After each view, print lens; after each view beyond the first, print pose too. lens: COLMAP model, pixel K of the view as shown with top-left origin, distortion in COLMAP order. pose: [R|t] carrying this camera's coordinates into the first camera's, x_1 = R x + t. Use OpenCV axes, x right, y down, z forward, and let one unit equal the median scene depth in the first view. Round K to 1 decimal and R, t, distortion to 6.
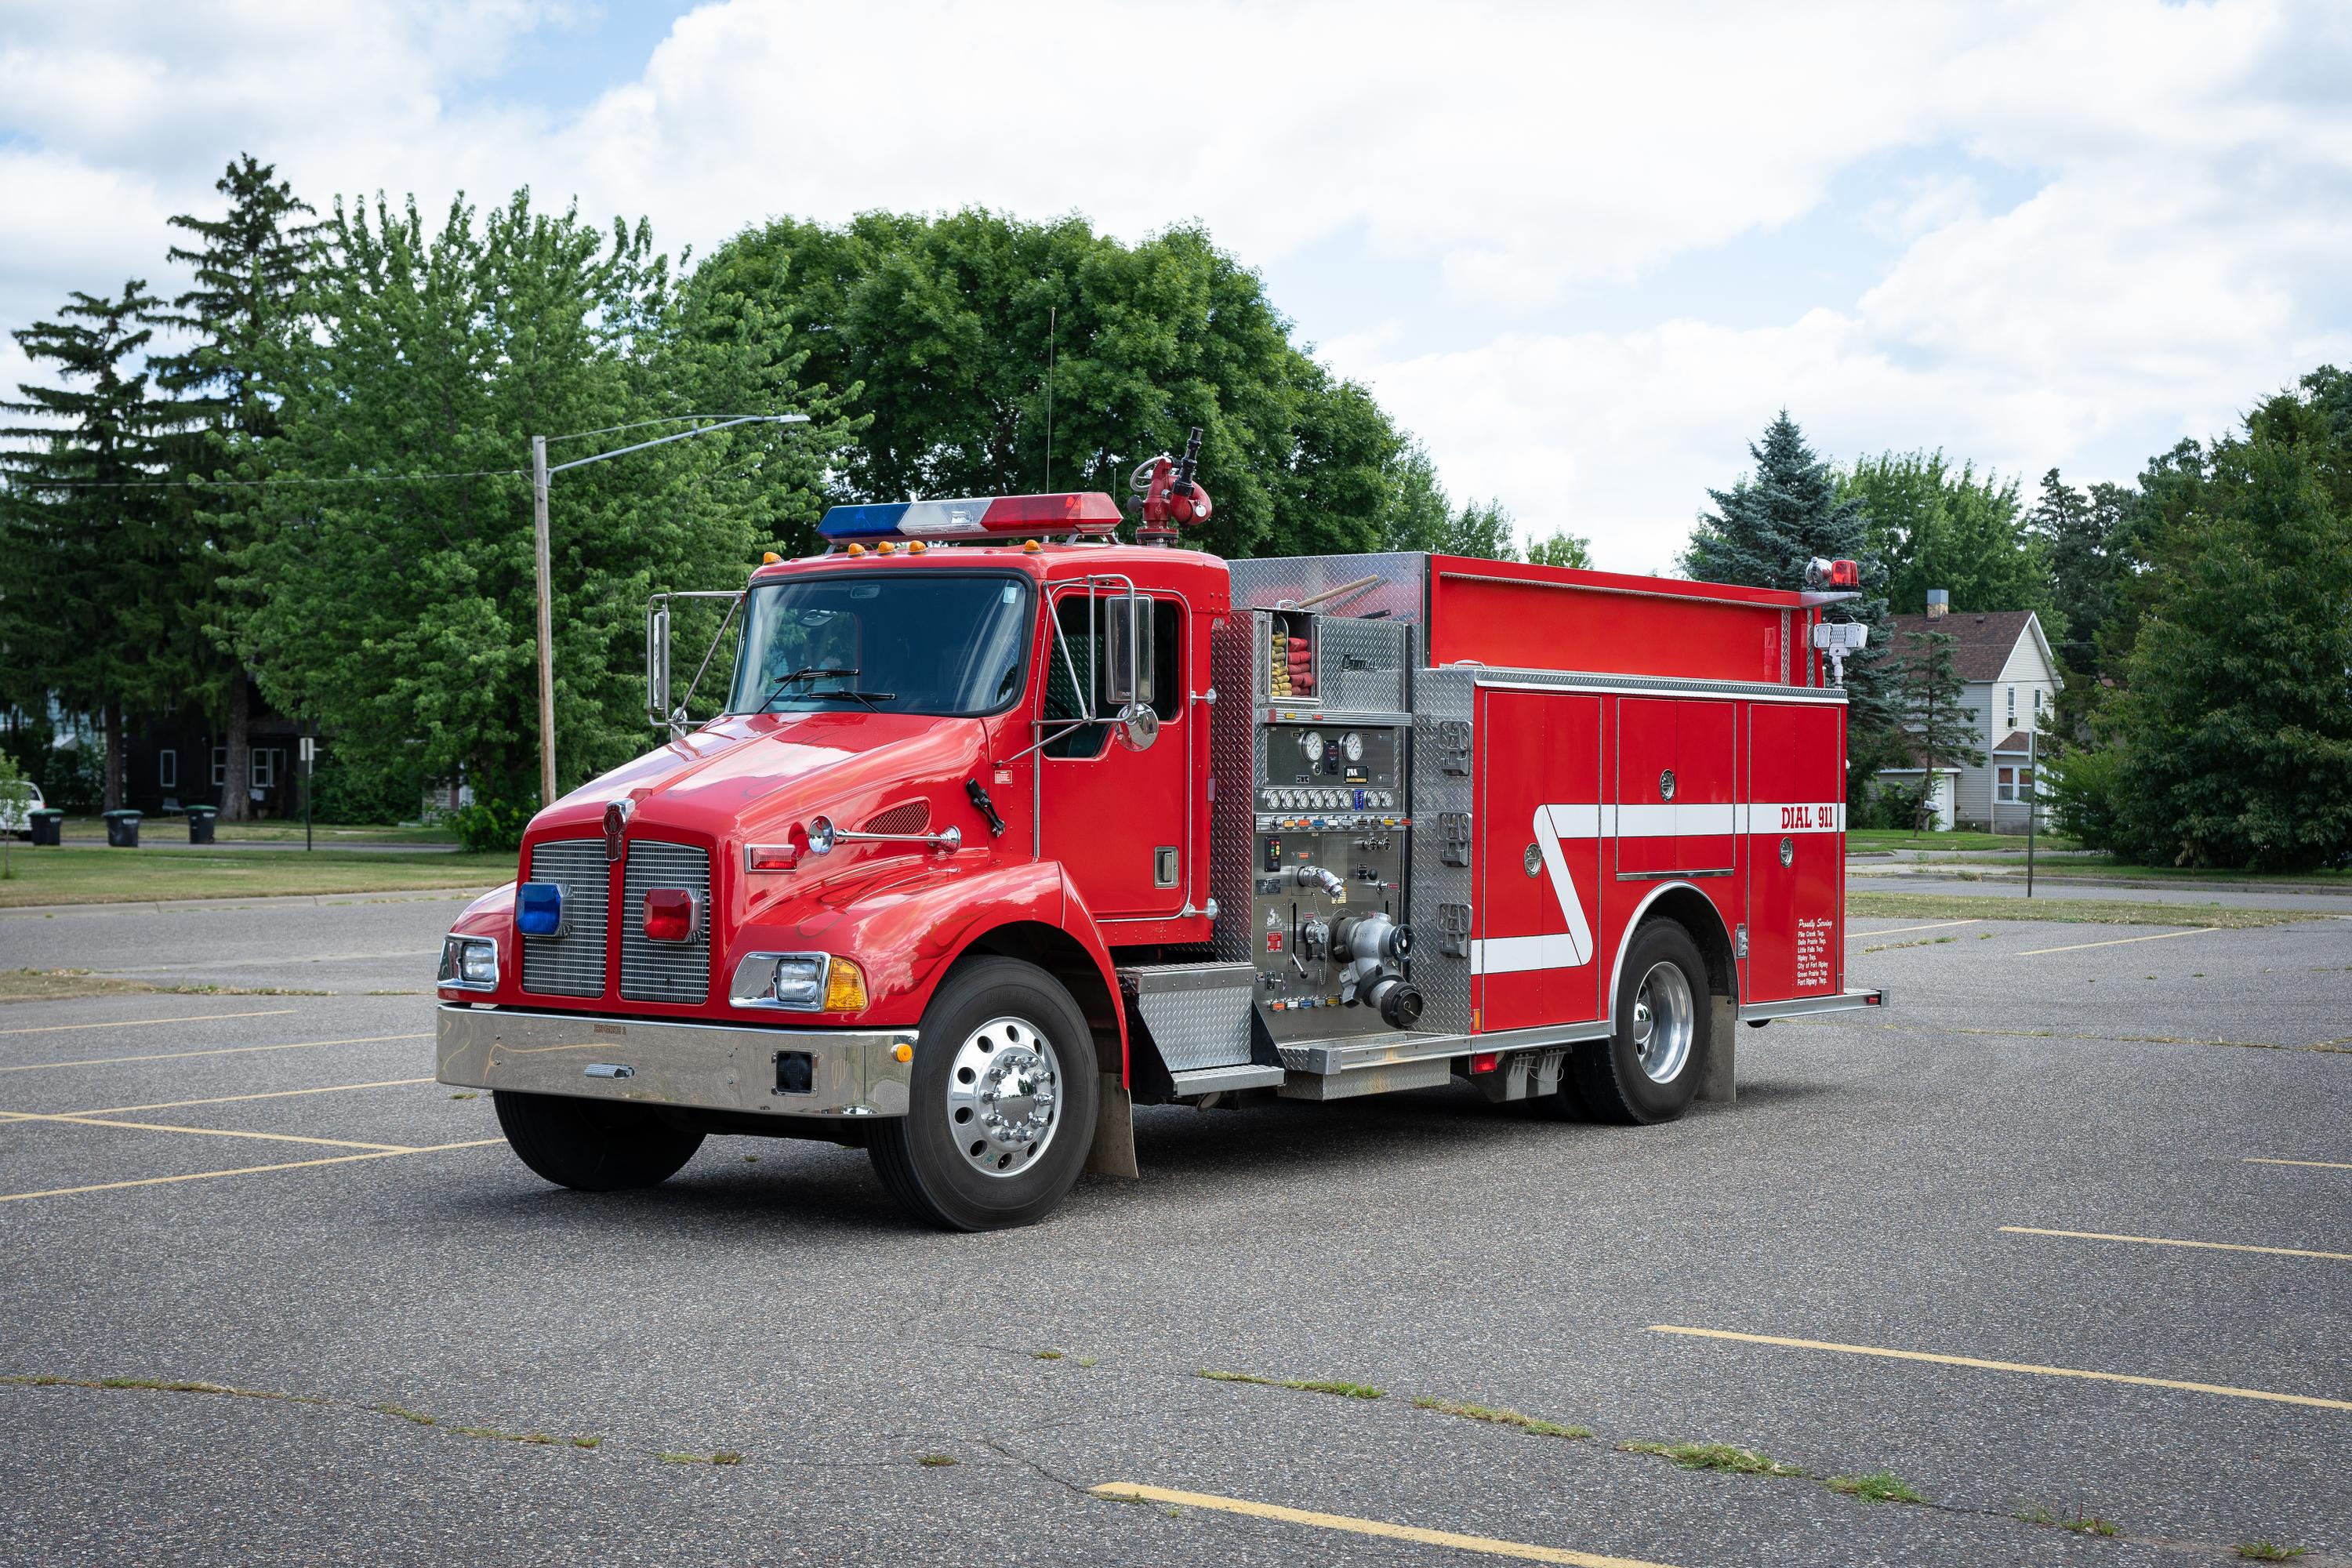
lens RADIAL K [[3747.7, 0, 1164.4], [0, 3747.7, 763.3], [0, 0, 1]] dist [0.050898, 0.000000]
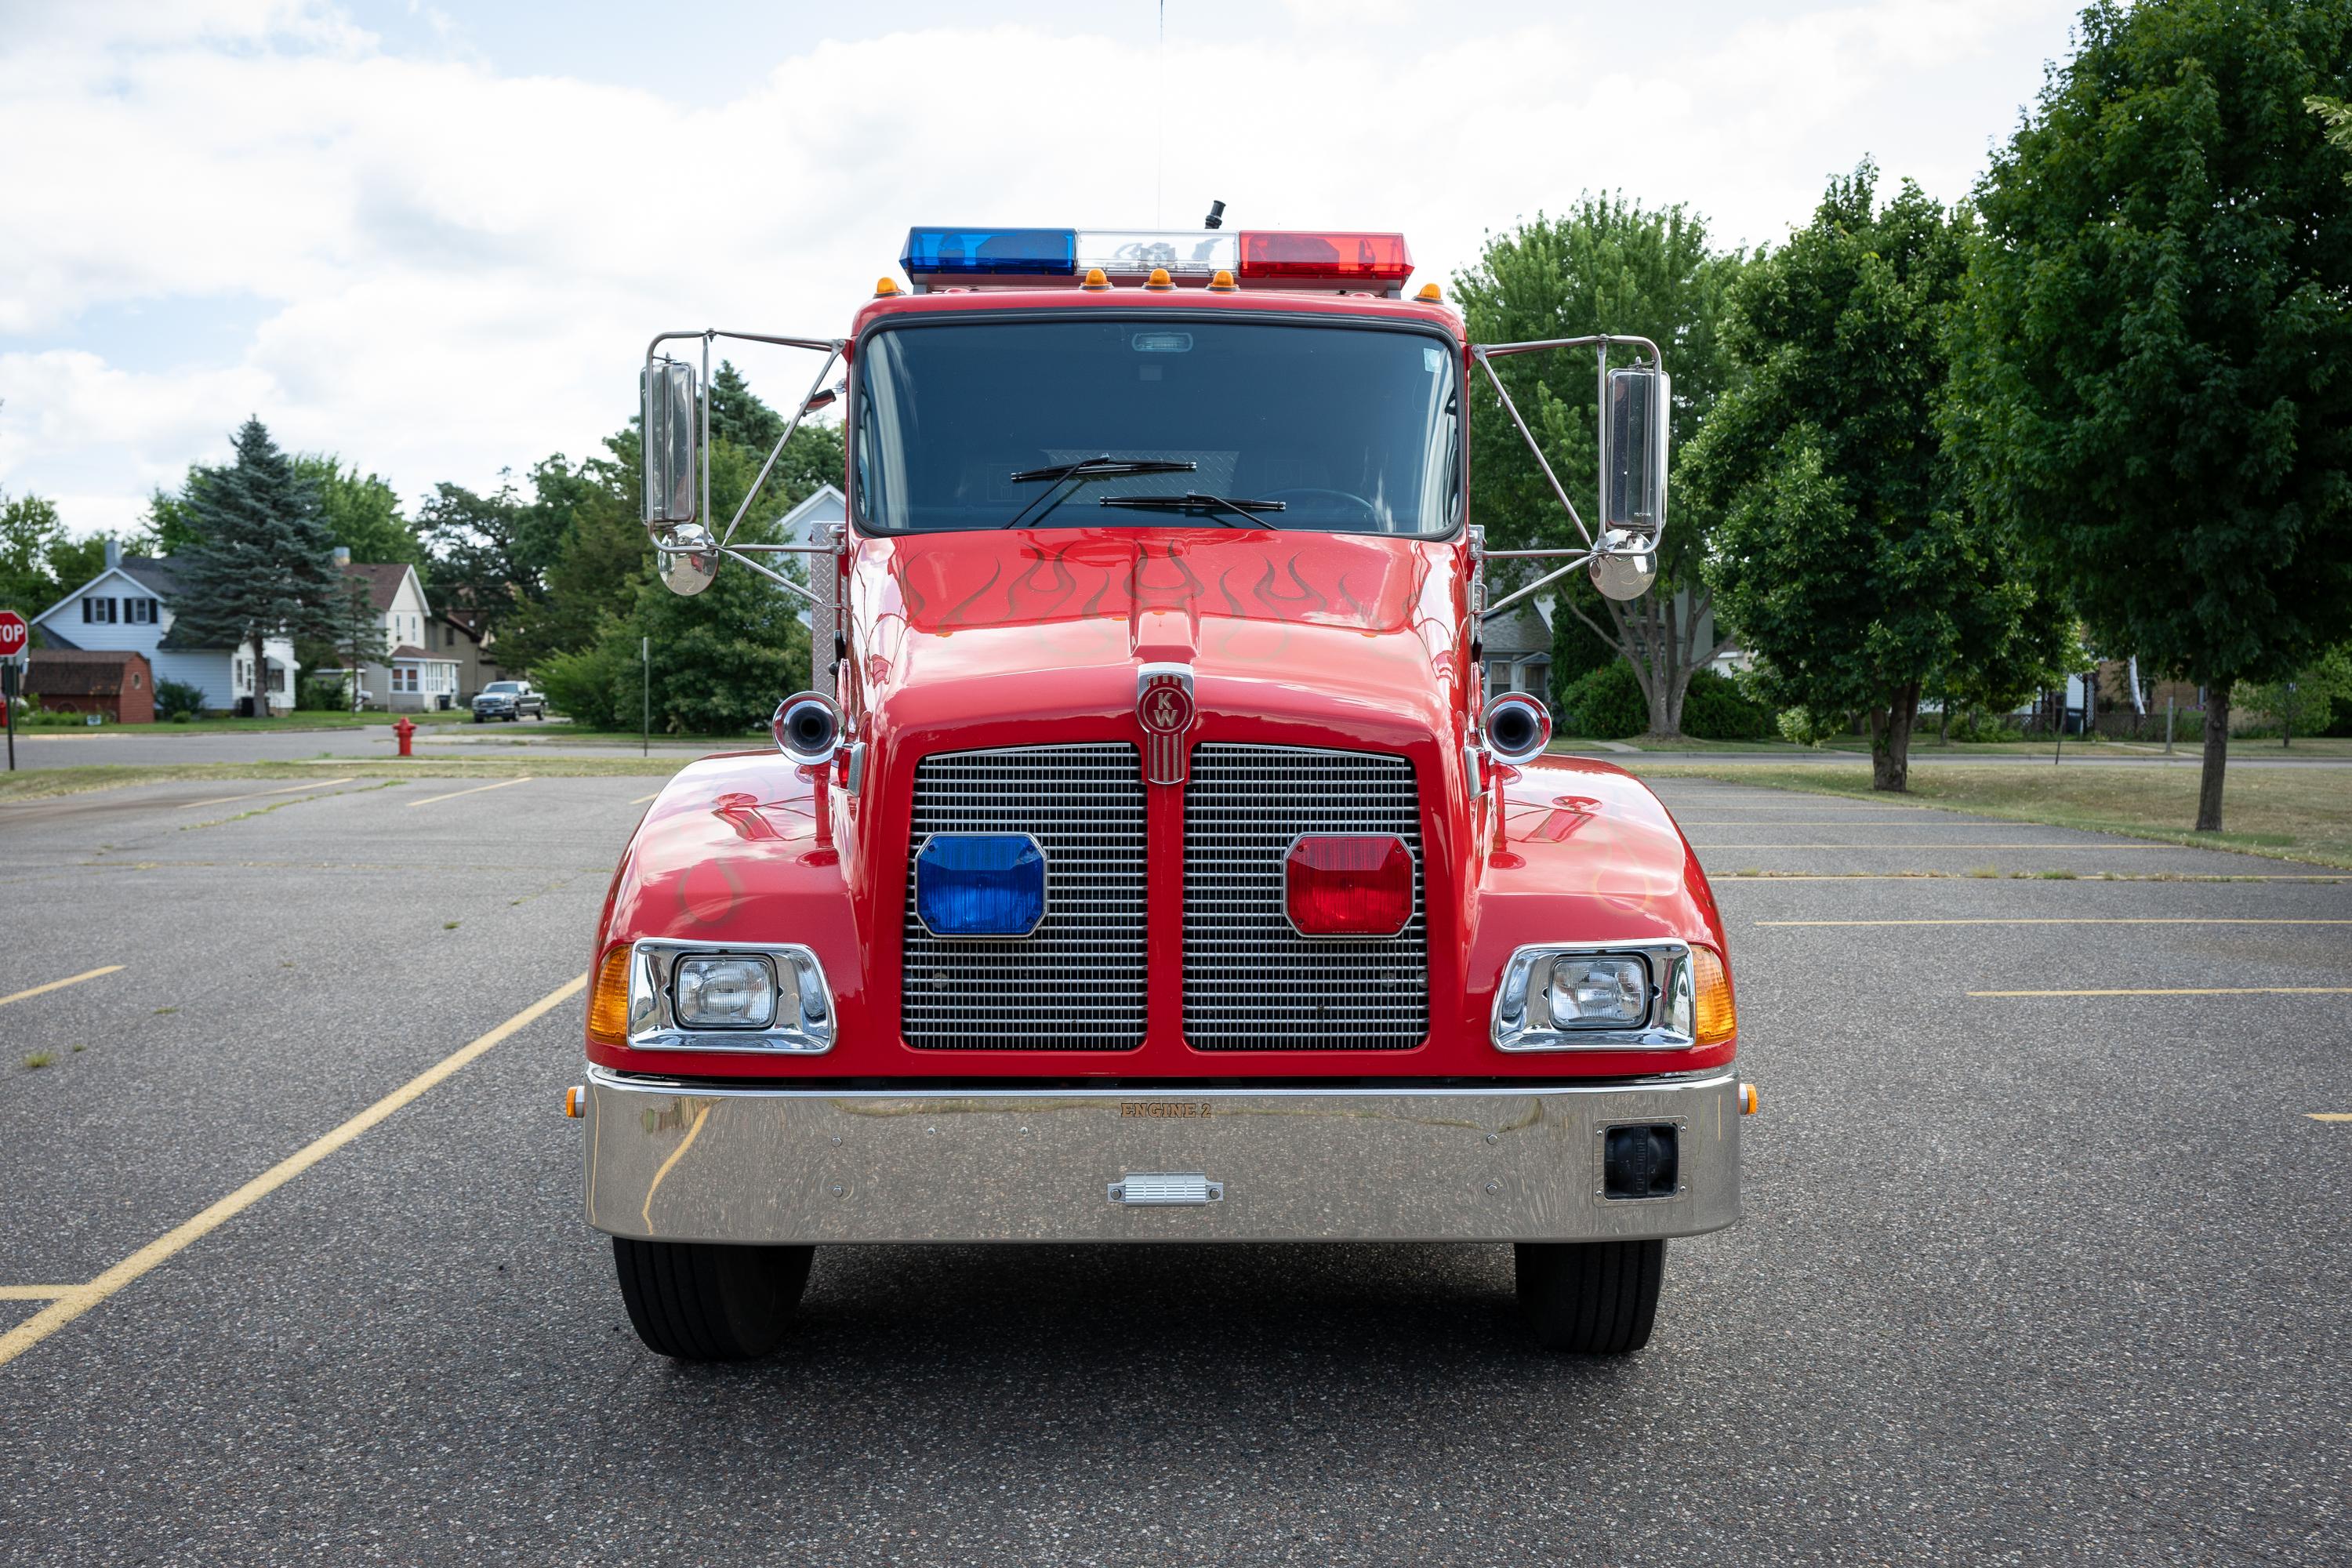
lens RADIAL K [[2064.2, 0, 1192.5], [0, 2064.2, 764.8], [0, 0, 1]] dist [0.029702, -0.016260]
pose [[0.761792, -0.029212, 0.647163, -0.103006], [0.000065, 0.998986, 0.045016, 0.003366], [-0.647822, -0.034251, 0.761021, 0.245619]]
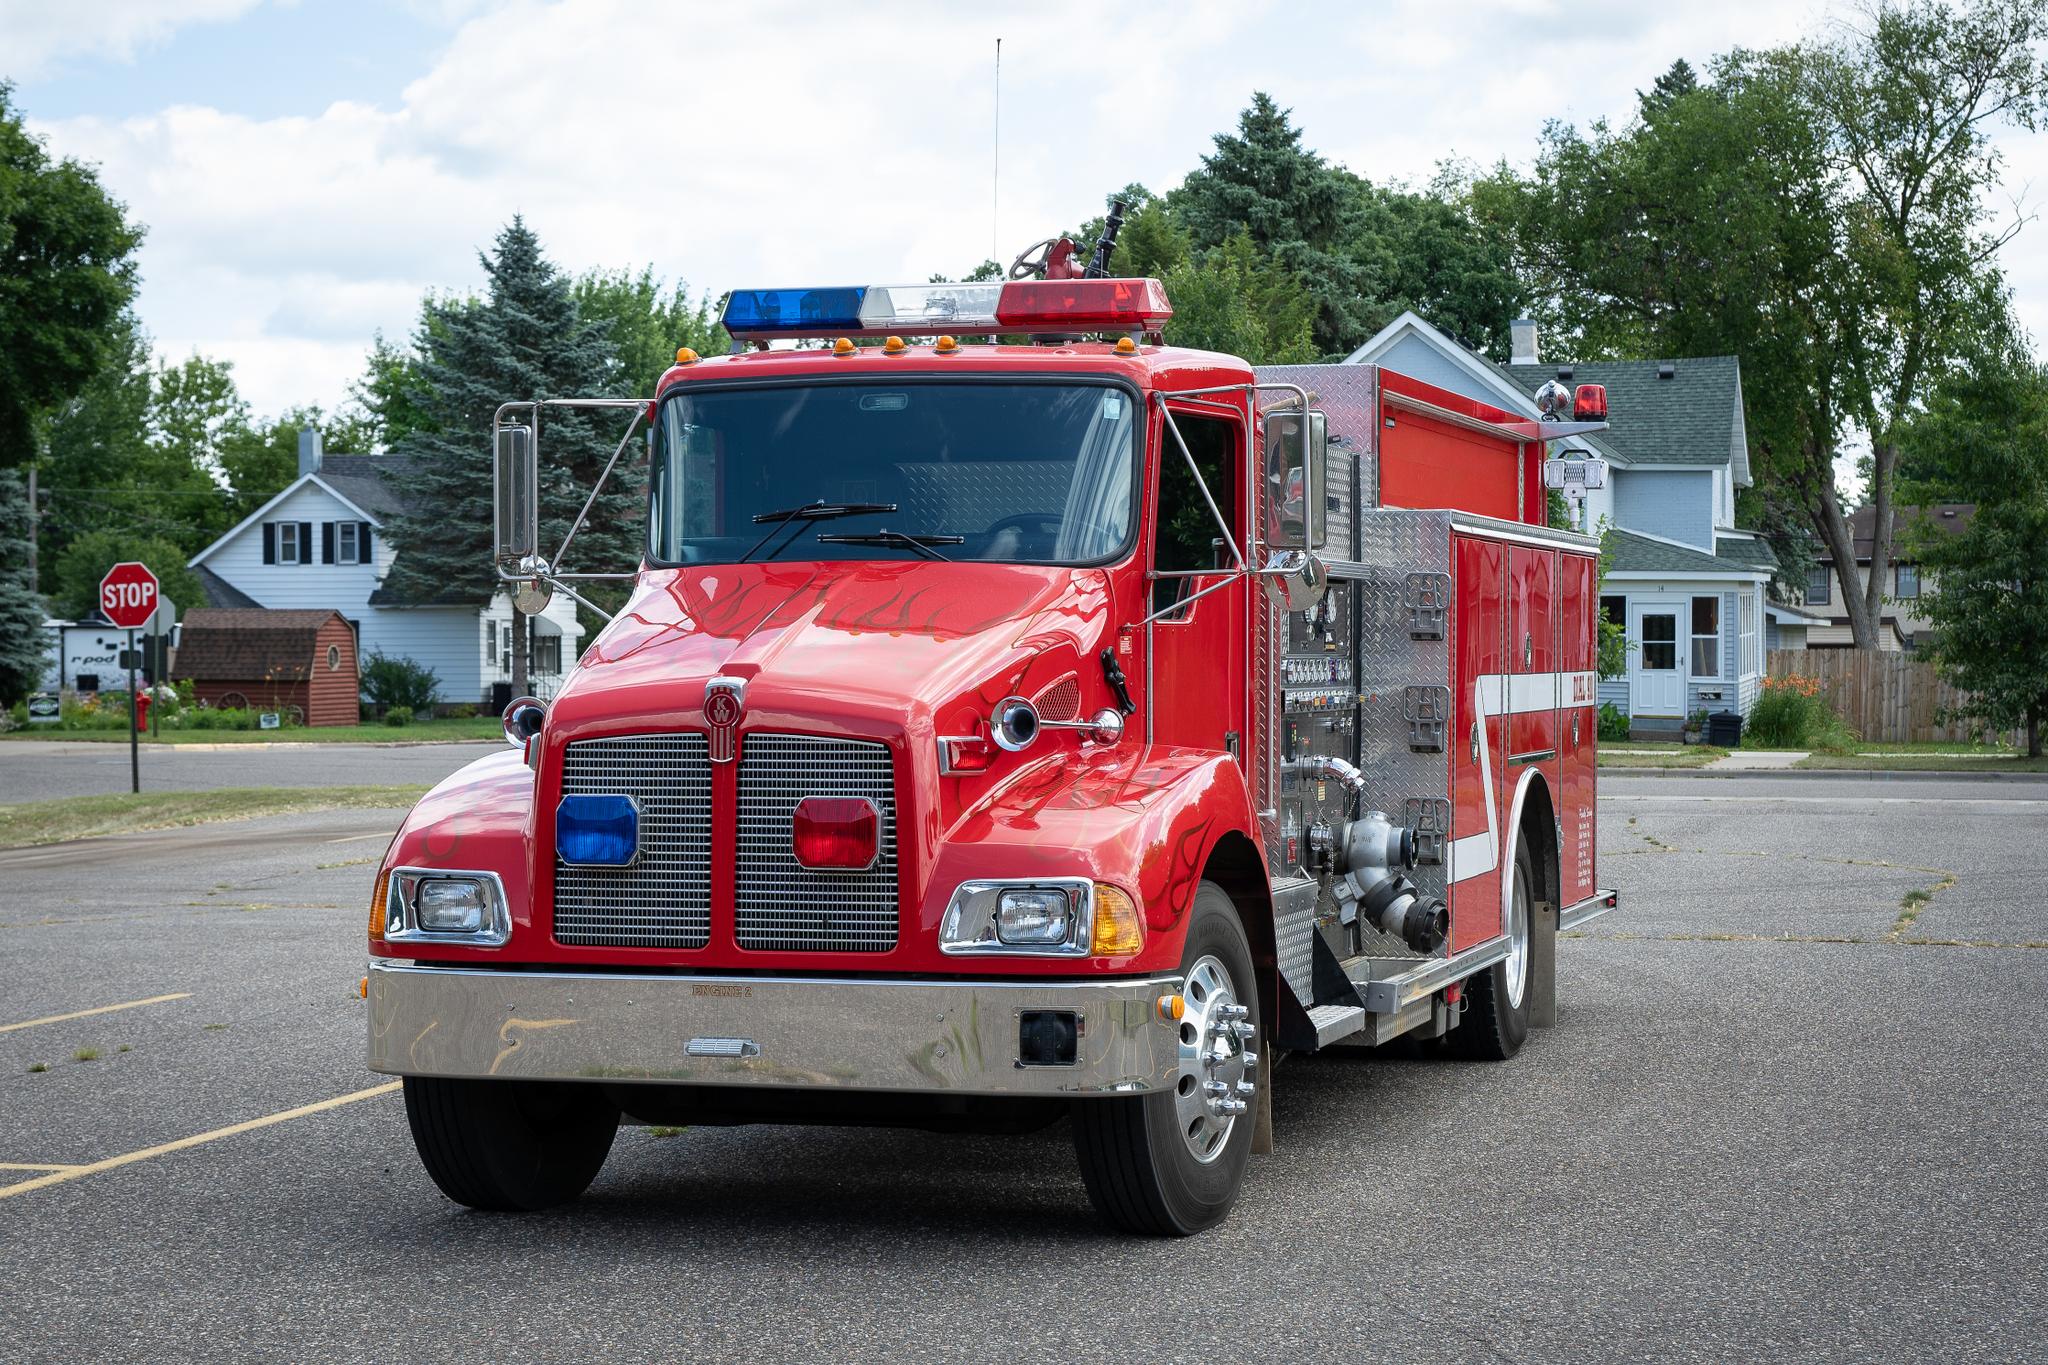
lens RADIAL K [[4326.0, 0, 1025.4], [0, 4326.0, 686.3], [0, 0, 1]] dist [0.065259, 0.000000]
pose [[0.929459, -0.010127, 0.368786, -0.127327], [0.005420, 0.999890, 0.013798, -0.000051], [-0.368885, -0.010826, 0.929412, 0.058928]]
